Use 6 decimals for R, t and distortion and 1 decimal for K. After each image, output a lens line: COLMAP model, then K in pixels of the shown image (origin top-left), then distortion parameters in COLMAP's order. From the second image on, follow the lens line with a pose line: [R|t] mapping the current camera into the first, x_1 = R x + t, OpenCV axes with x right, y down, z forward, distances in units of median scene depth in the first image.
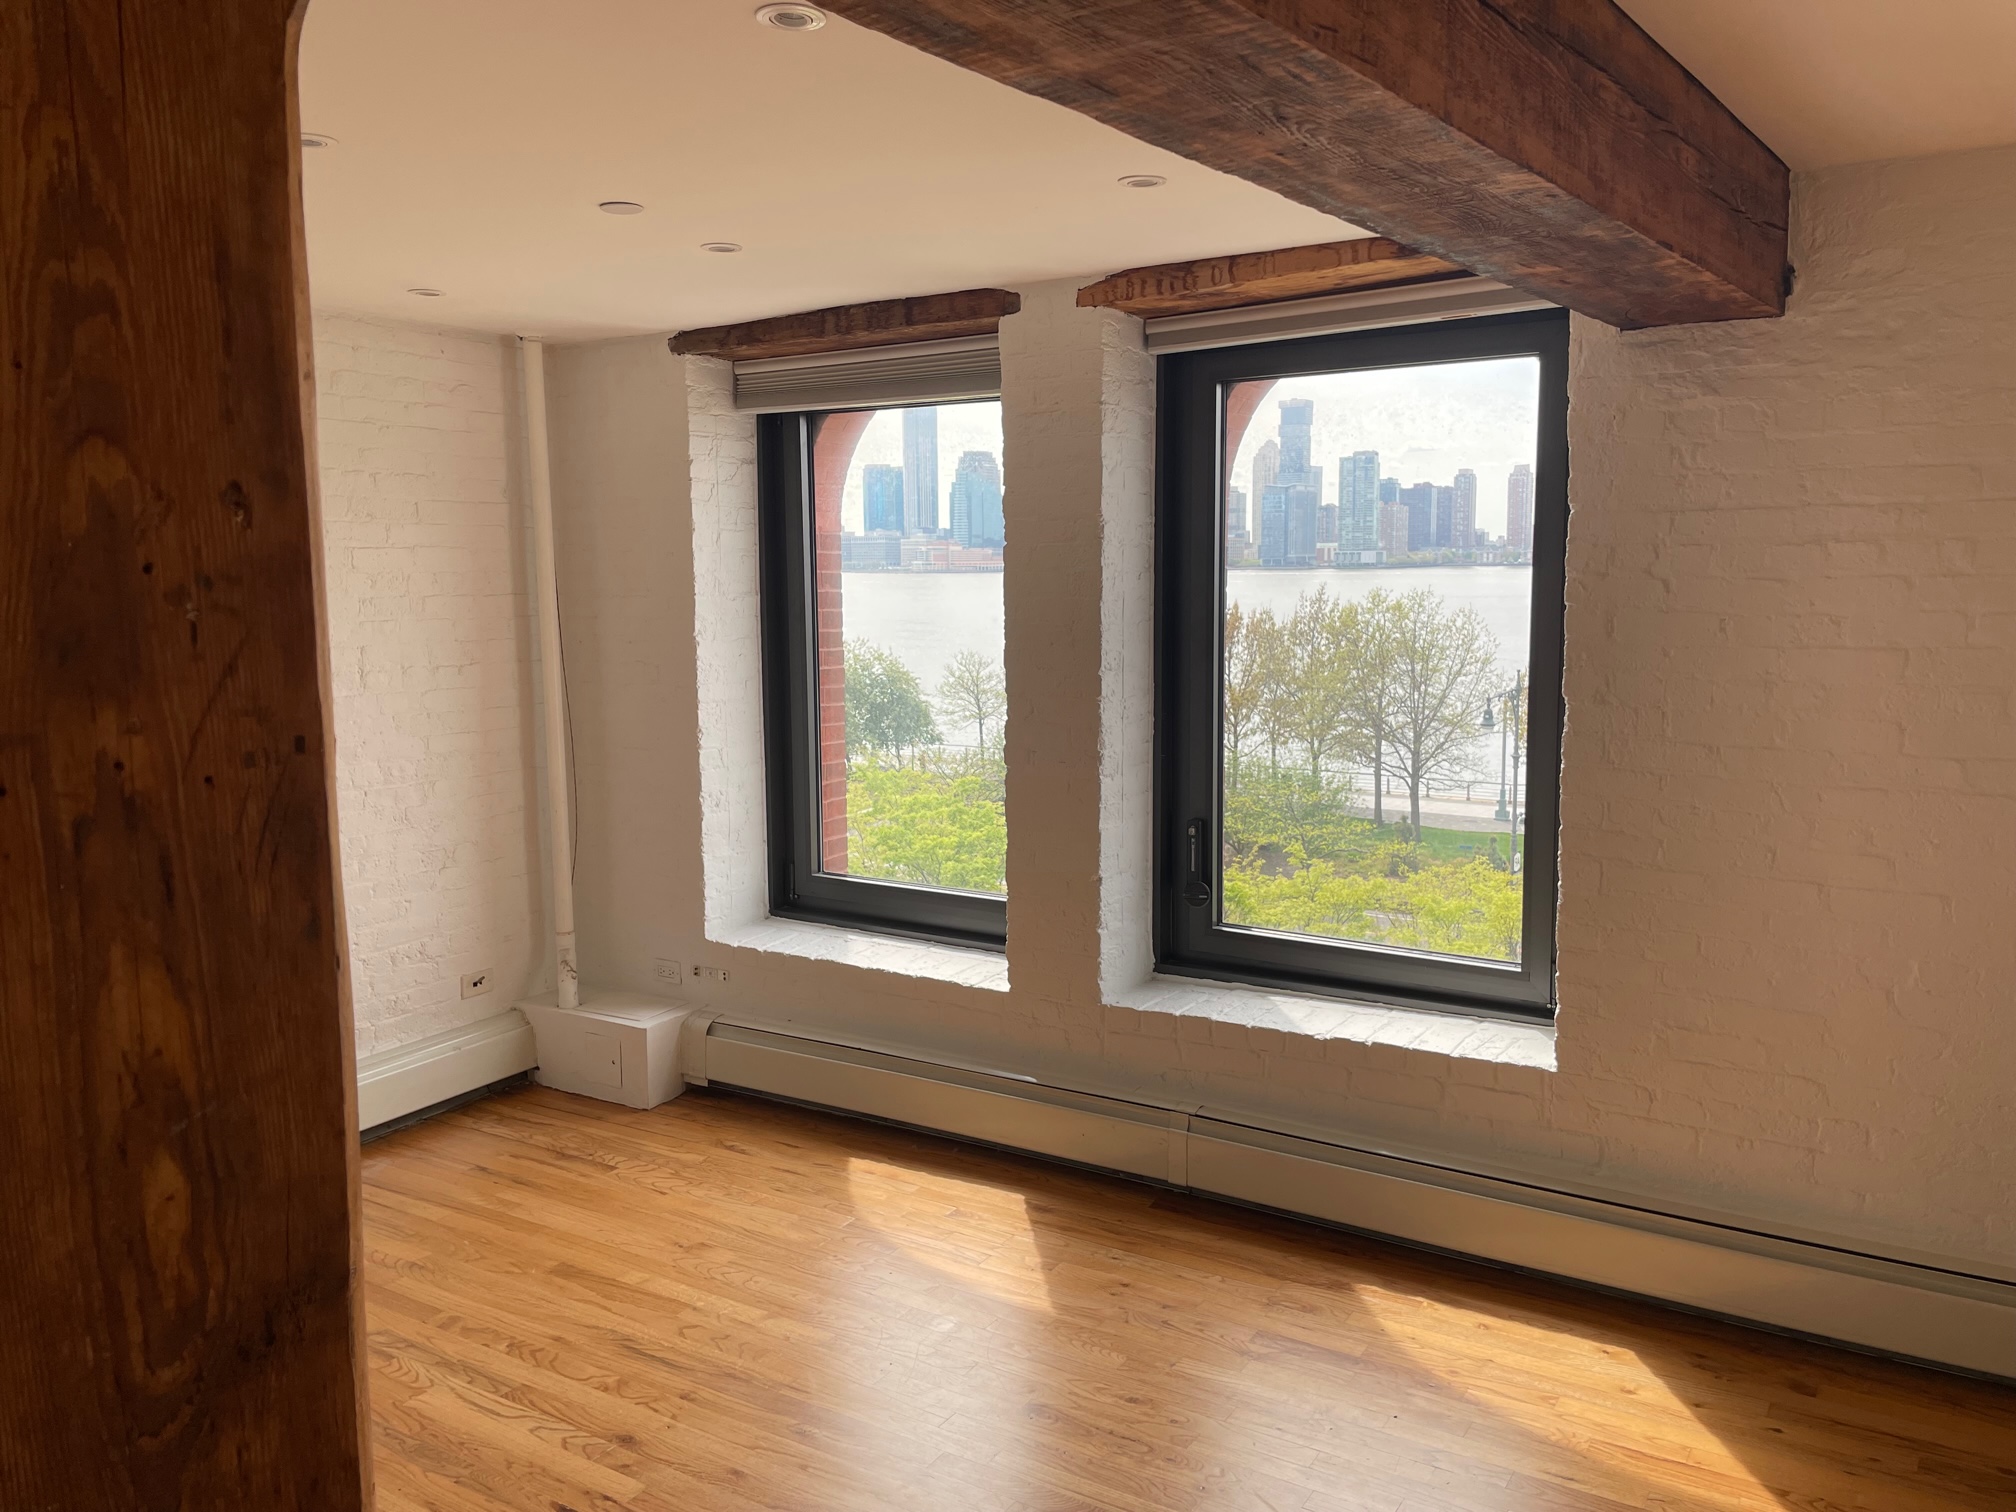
lens RADIAL K [[1512.5, 0, 1026.3], [0, 1512.5, 728.3], [0, 0, 1]] dist [0.094511, -0.120797]
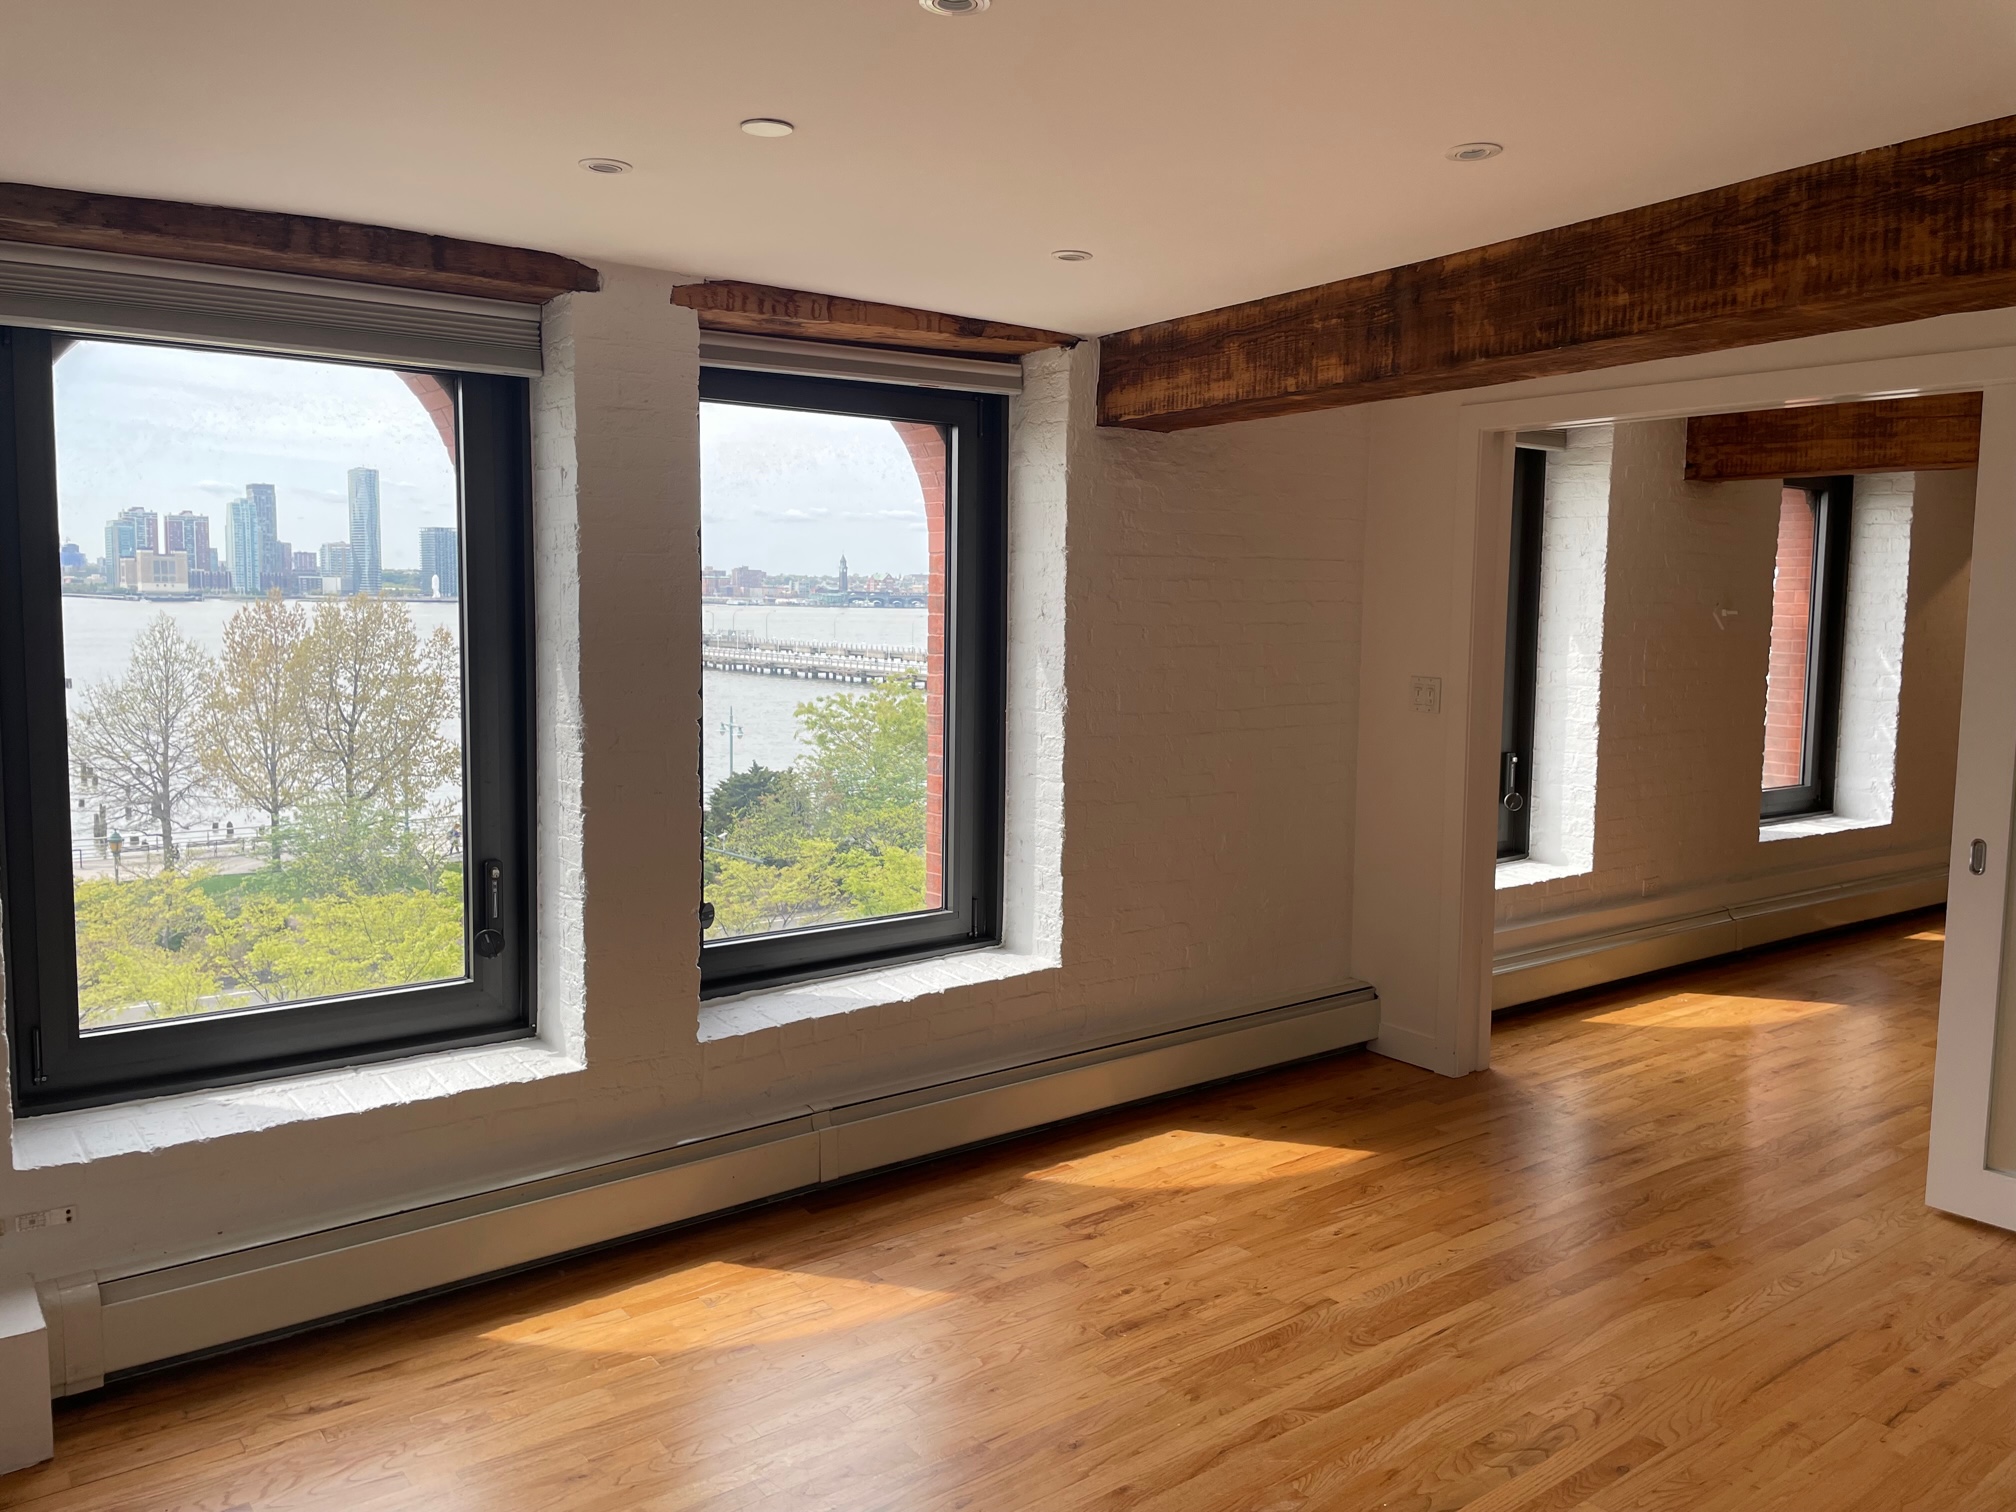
lens RADIAL K [[1512.5, 0, 1026.3], [0, 1512.5, 728.3], [0, 0, 1]] dist [0.094511, -0.120797]
pose [[0.349127, -0.069131, 0.934522, -0.801951], [0.083934, 0.995574, 0.042290, -0.039090], [-0.933309, 0.063673, 0.353384, 0.490128]]
